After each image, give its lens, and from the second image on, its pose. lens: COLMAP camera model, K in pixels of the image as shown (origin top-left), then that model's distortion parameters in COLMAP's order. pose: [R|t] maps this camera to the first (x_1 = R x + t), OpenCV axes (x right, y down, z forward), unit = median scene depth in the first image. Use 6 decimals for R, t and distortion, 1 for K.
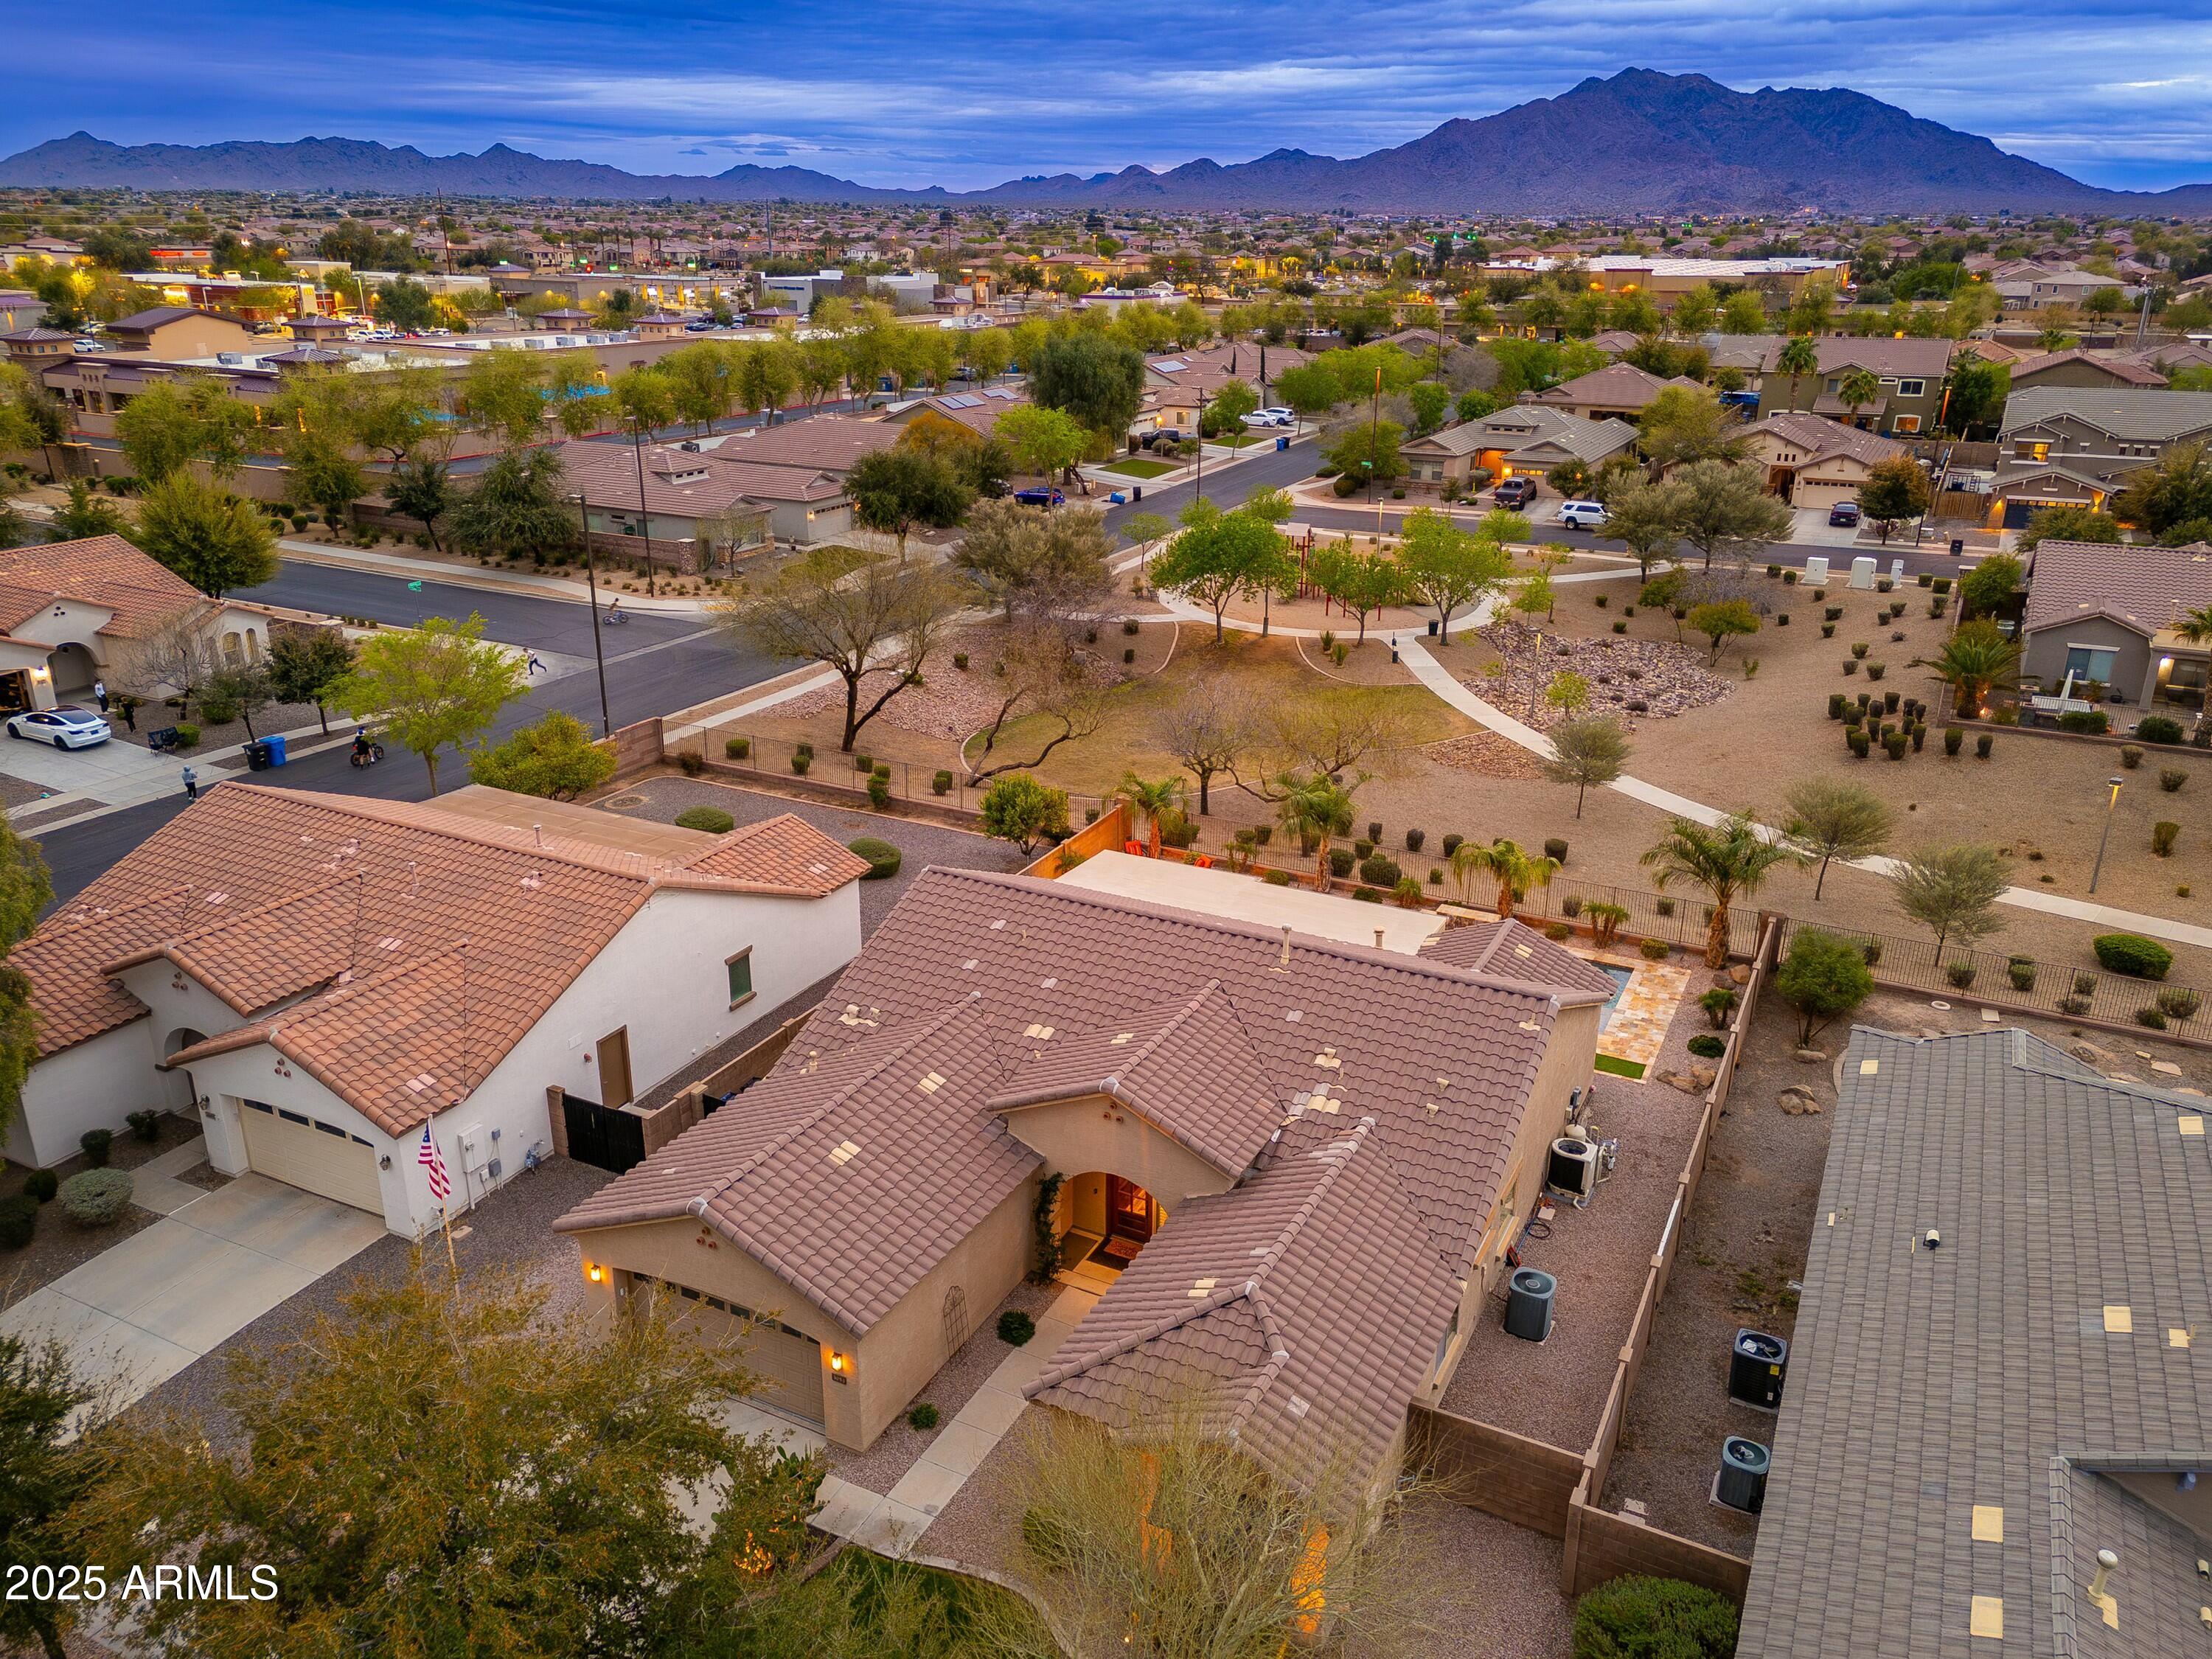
lens RADIAL K [[1630.3, 0, 1115.9], [0, 1630.3, 838.9], [0, 0, 1]] dist [0.088203, -0.048438]
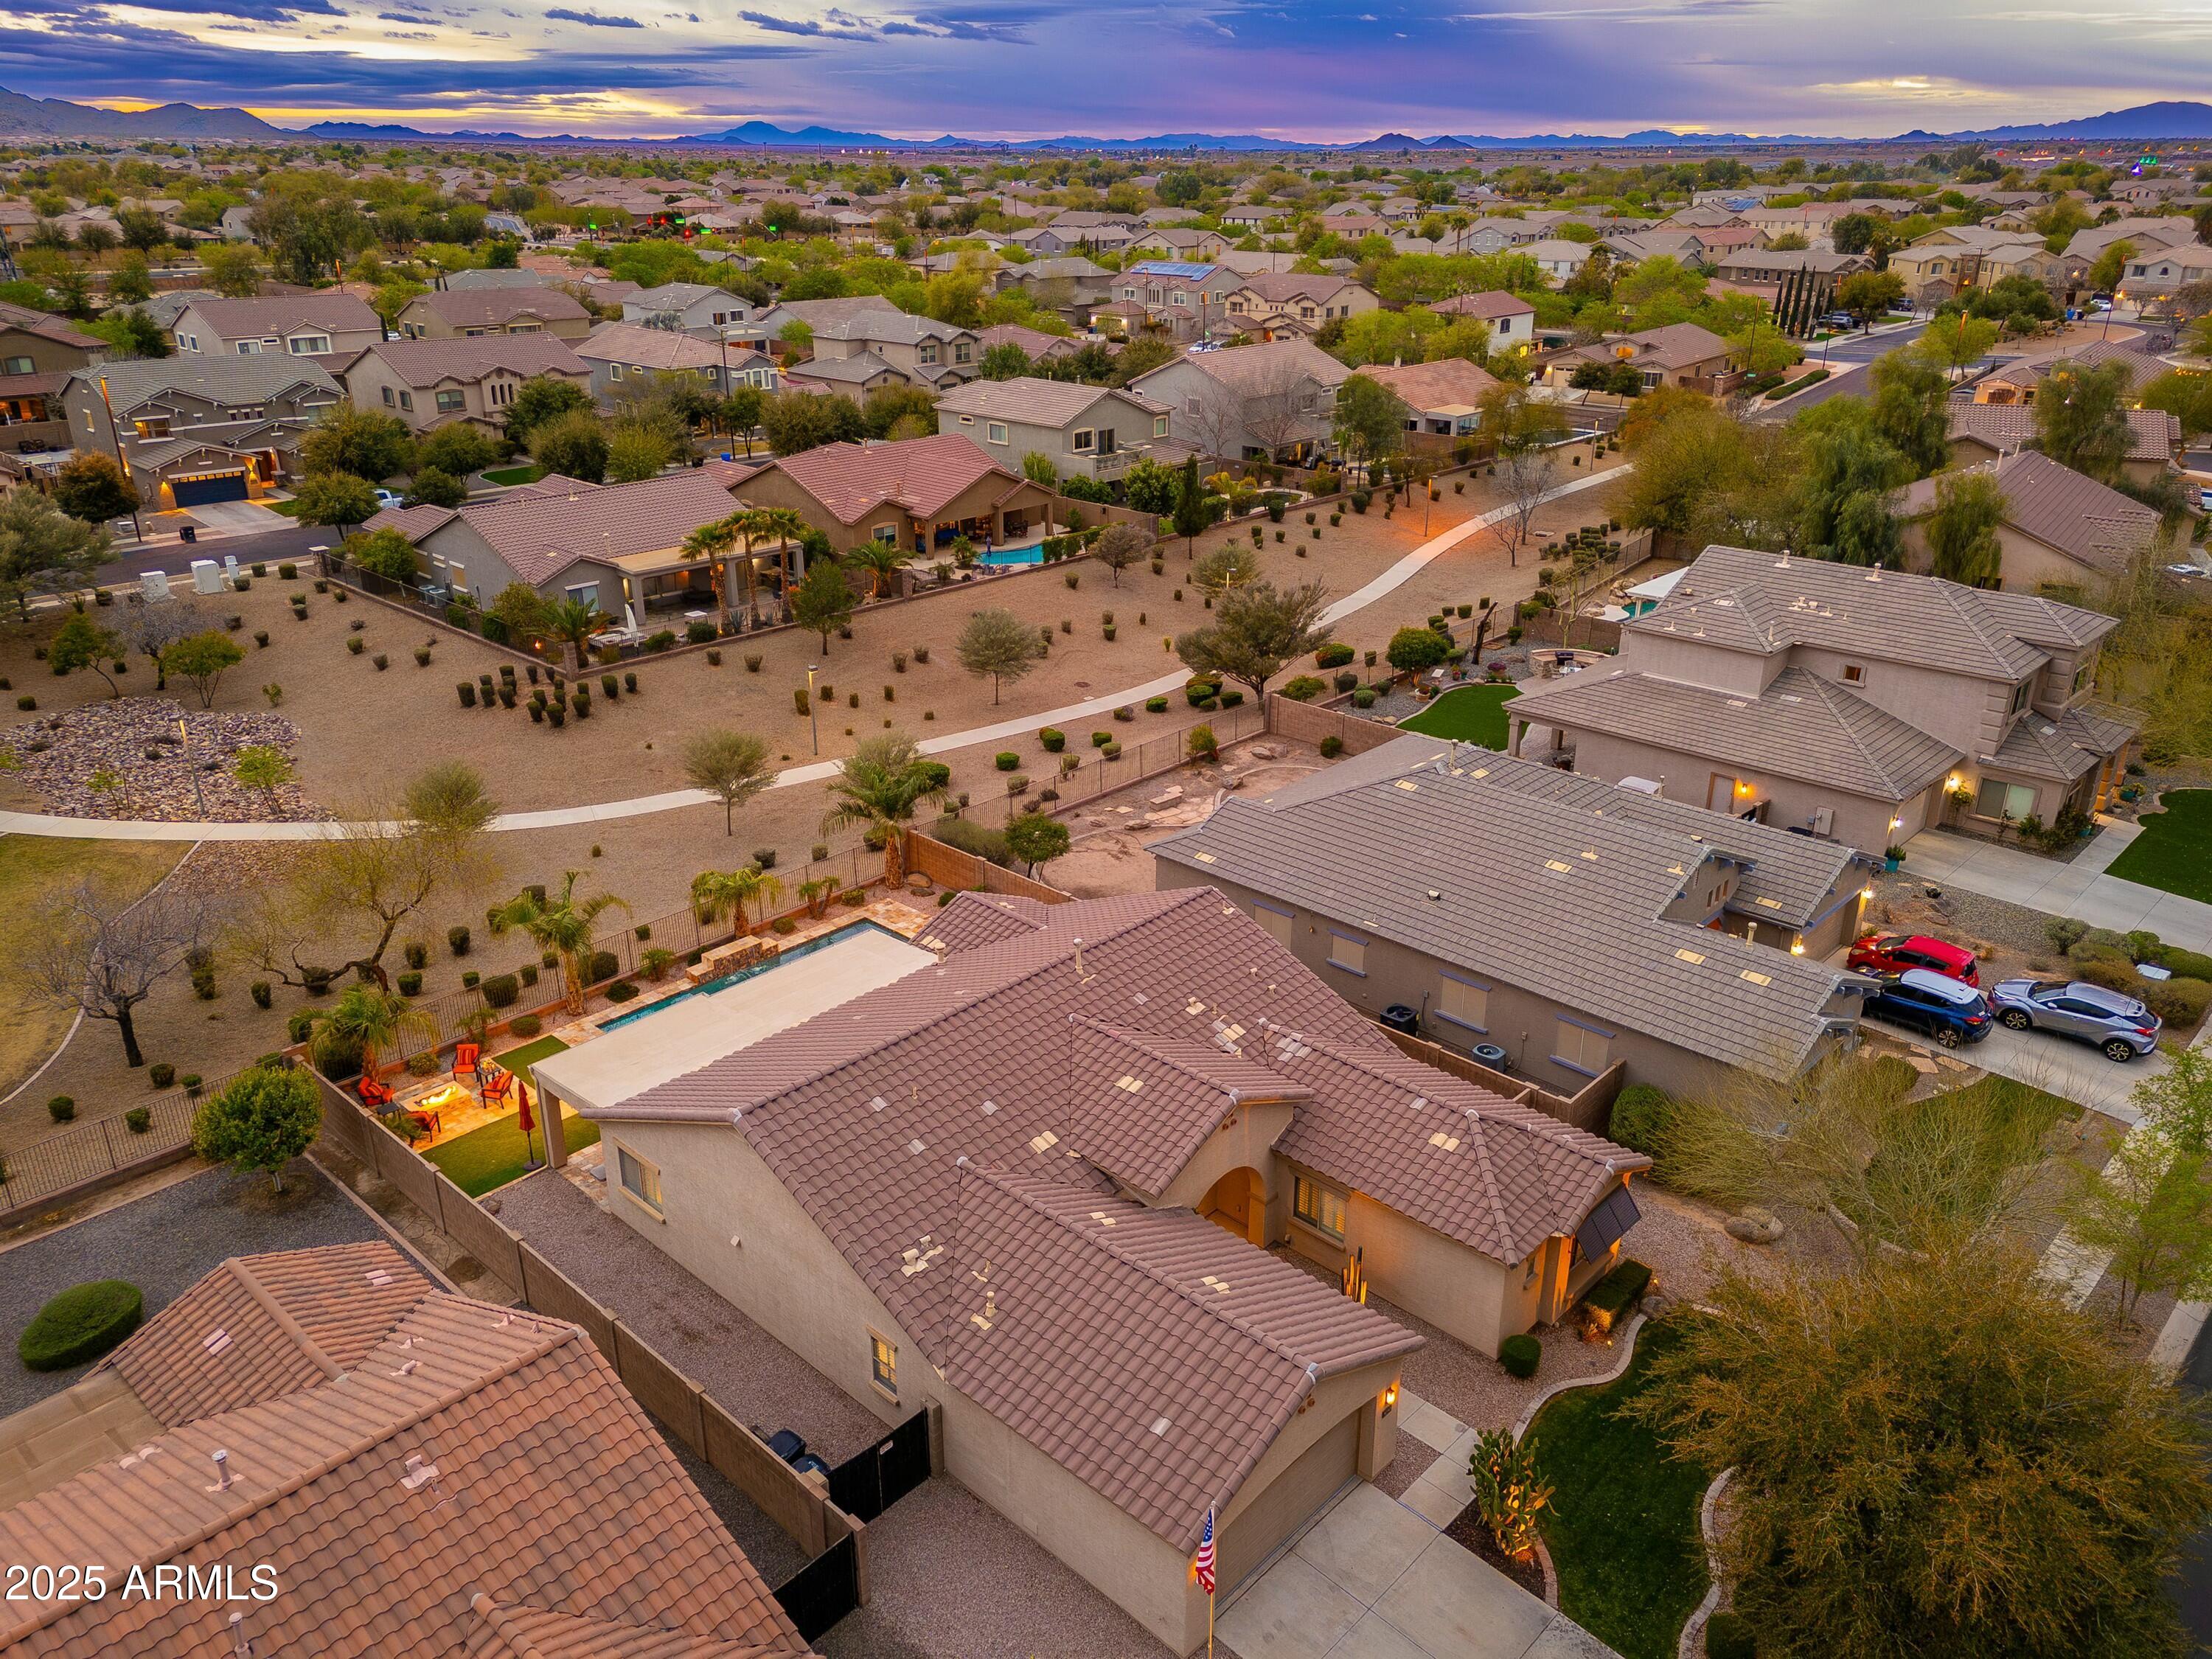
lens RADIAL K [[1630.3, 0, 1113.7], [0, 1630.3, 827.7], [0, 0, 1]] dist [0.088203, -0.048438]
pose [[0.271748, -0.374010, 0.886718, -0.430201], [0.338690, 0.899613, 0.275653, -0.160167], [-0.900801, 0.225415, 0.371142, 0.272918]]
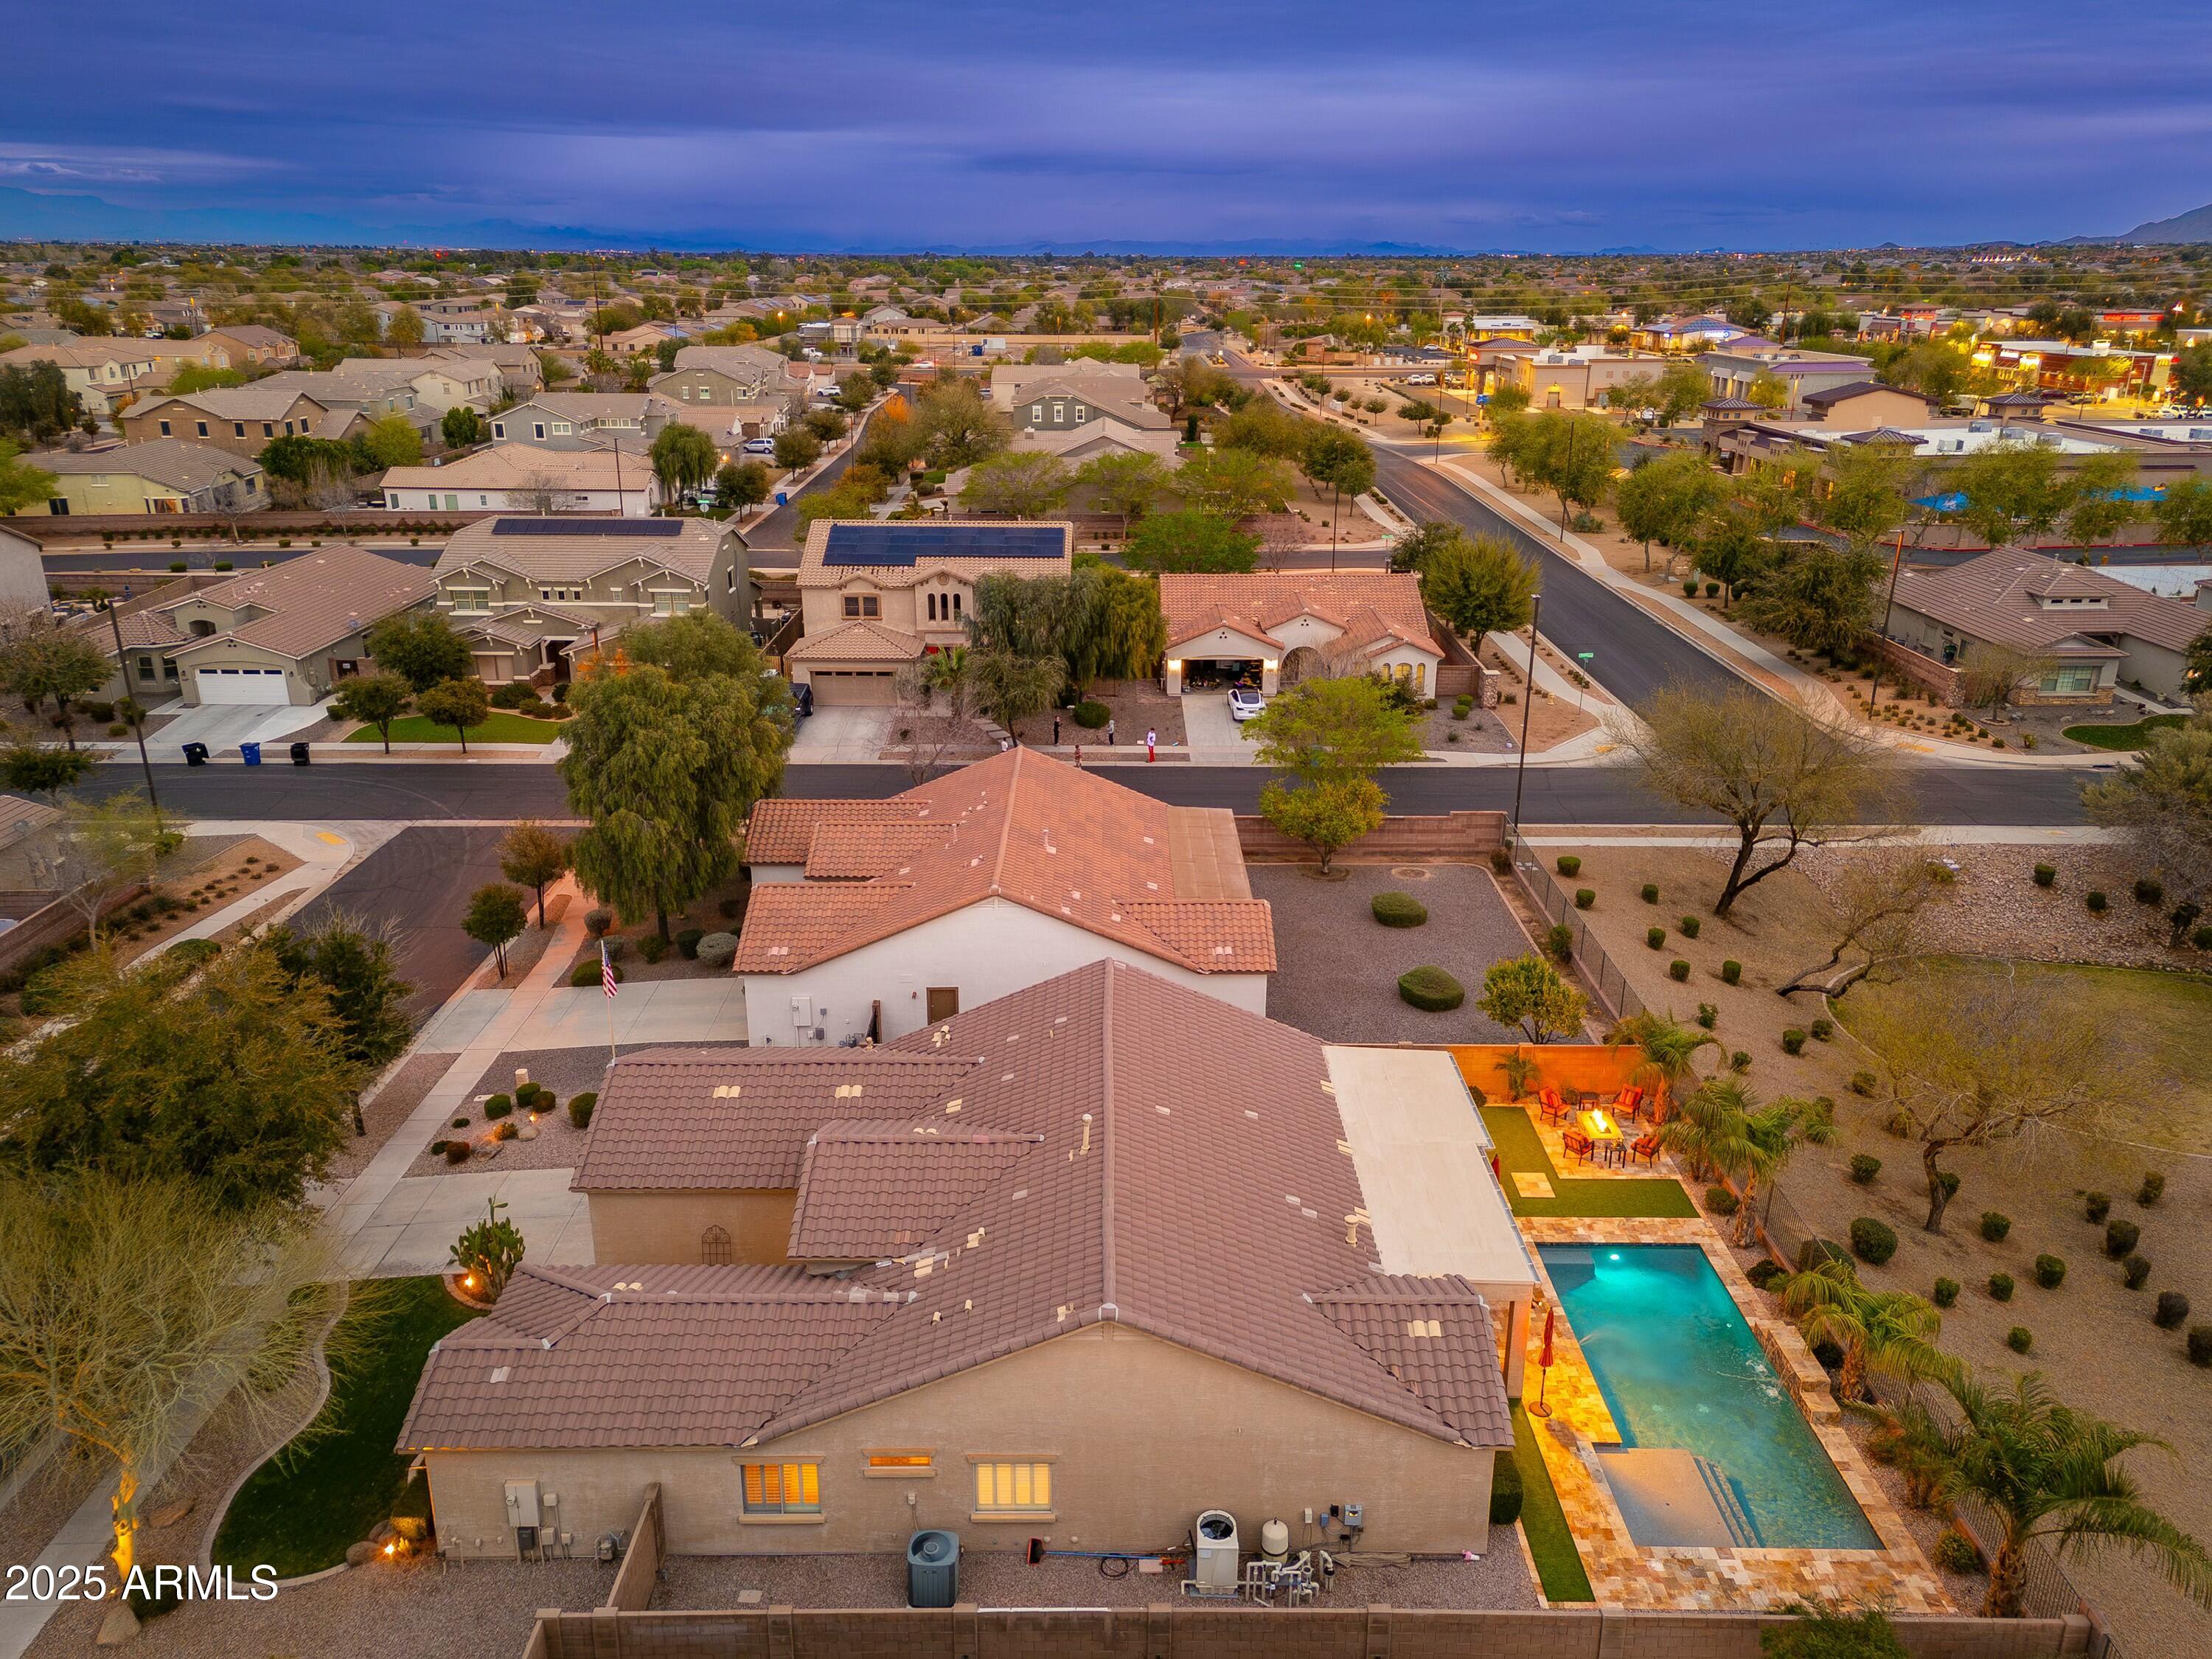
lens RADIAL K [[1630.3, 0, 1120.9], [0, 1630.3, 822.1], [0, 0, 1]] dist [0.088203, -0.048438]
pose [[0.451497, 0.282730, -0.846294, 0.450866], [-0.312361, 0.938536, 0.146902, -0.132301], [0.835811, 0.198024, 0.512061, 0.242862]]
